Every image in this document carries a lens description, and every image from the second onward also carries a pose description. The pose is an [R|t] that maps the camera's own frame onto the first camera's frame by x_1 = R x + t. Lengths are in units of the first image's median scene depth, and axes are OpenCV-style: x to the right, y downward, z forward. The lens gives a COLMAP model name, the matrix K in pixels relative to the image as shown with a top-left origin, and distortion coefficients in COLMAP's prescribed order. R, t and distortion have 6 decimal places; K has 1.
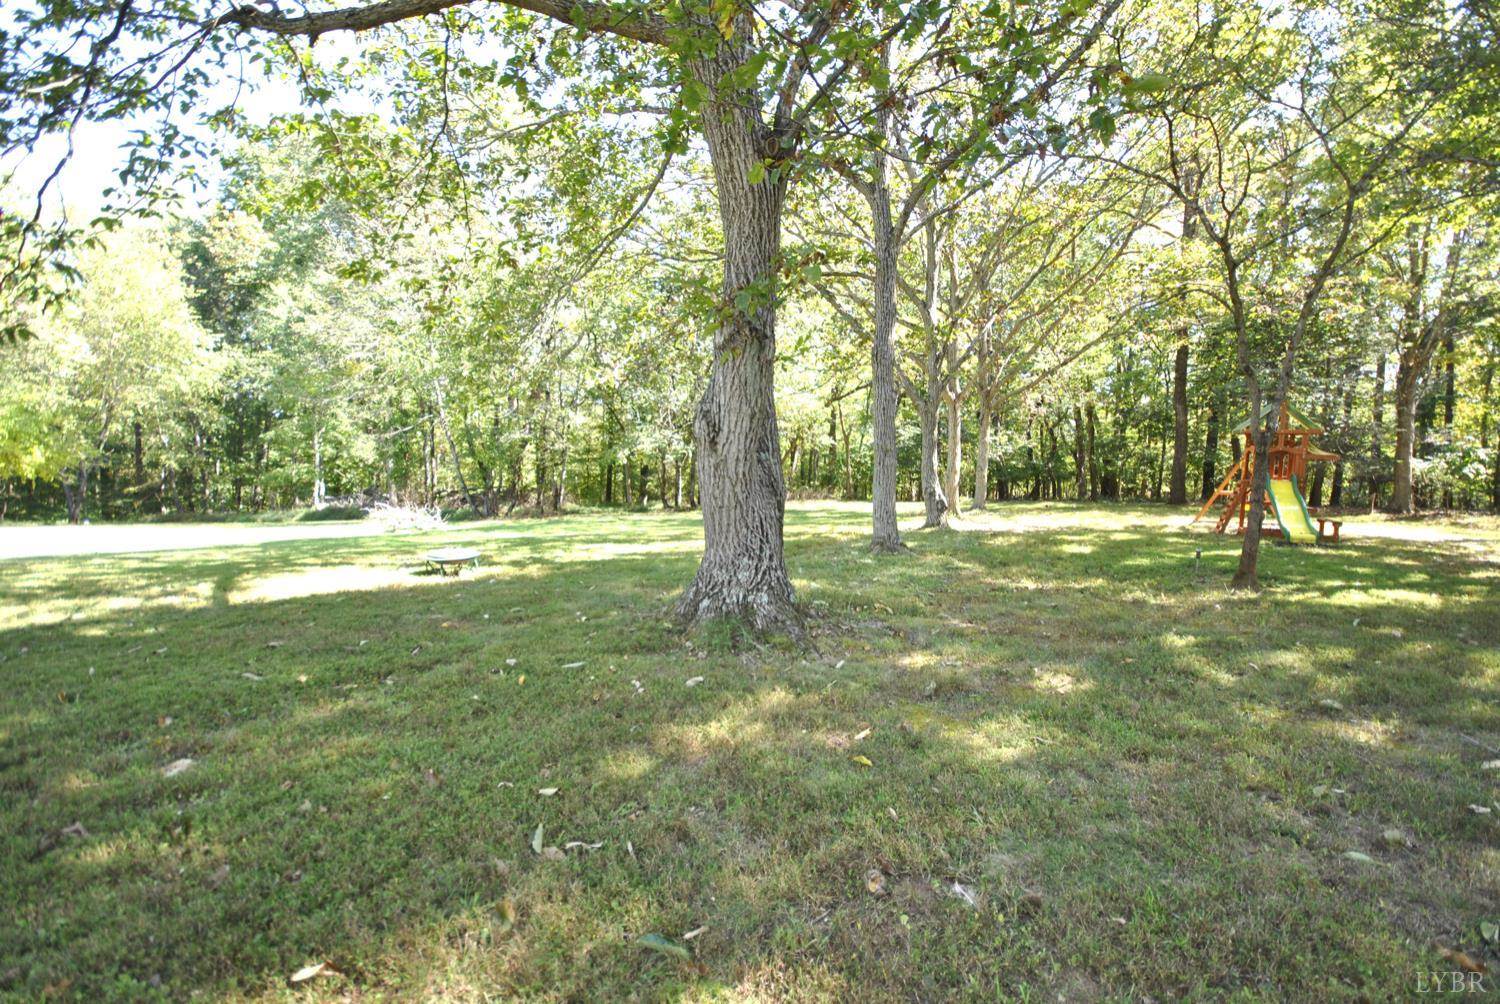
lens RADIAL K [[658.8, 0, 756.9], [0, 658.8, 501.7], [0, 0, 1]] dist [0.003706, -0.008567]
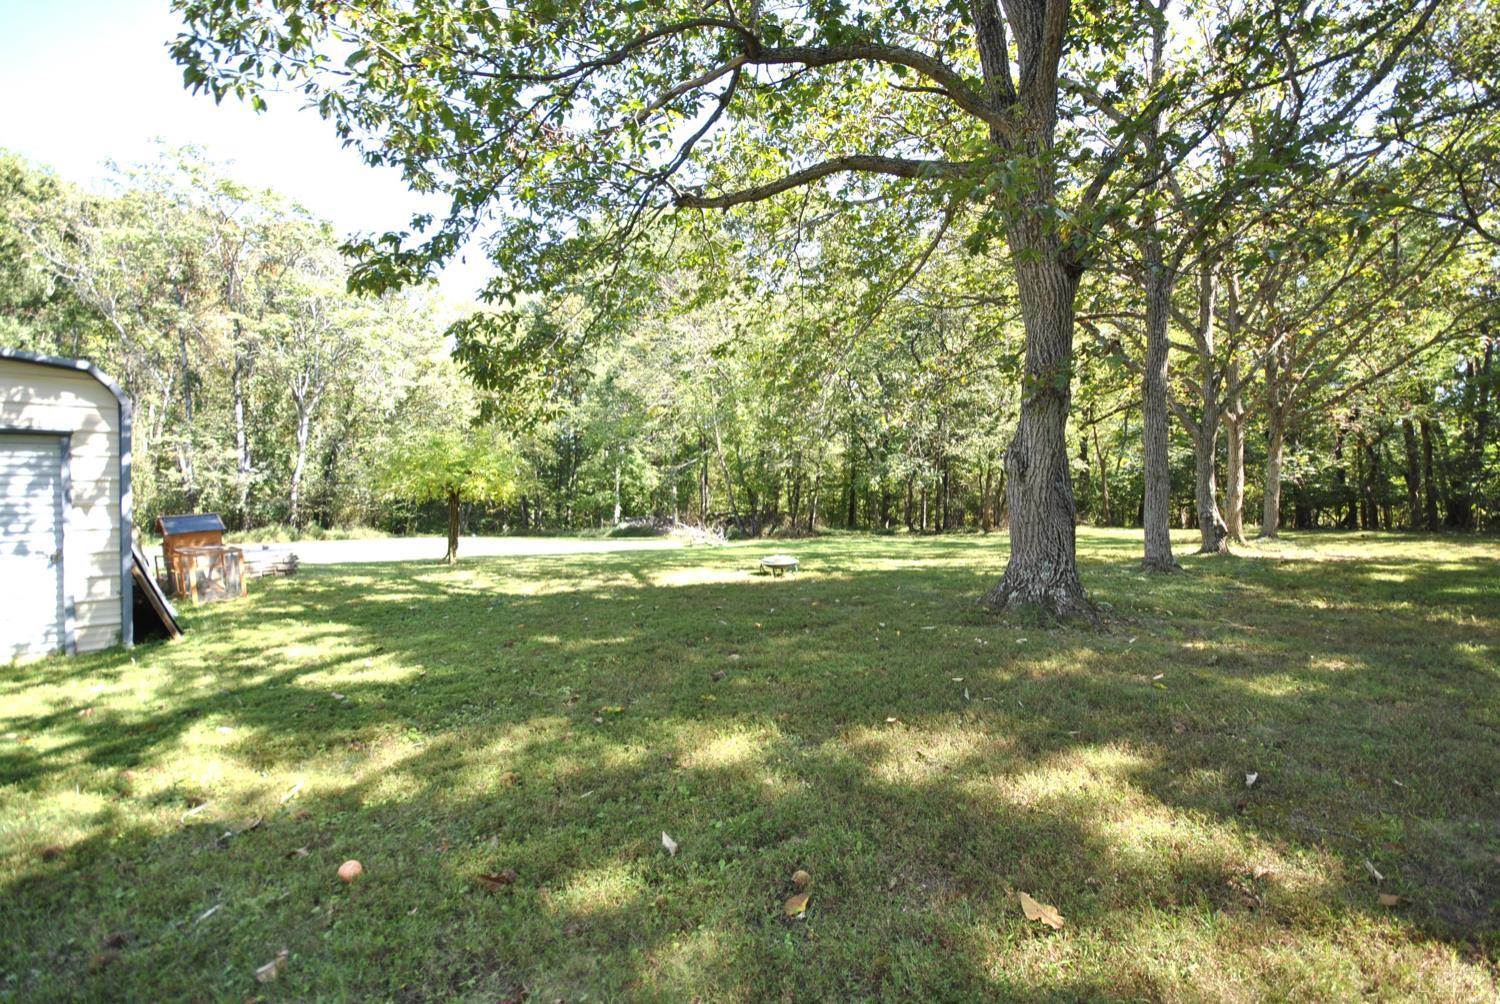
lens RADIAL K [[658.8, 0, 752.8], [0, 658.8, 505.1], [0, 0, 1]] dist [0.003706, -0.008567]
pose [[0.941357, 0.002455, -0.337403, -0.035714], [-0.013639, 0.999433, -0.030780, 0.005690], [0.337136, 0.033577, 0.940857, -0.126500]]
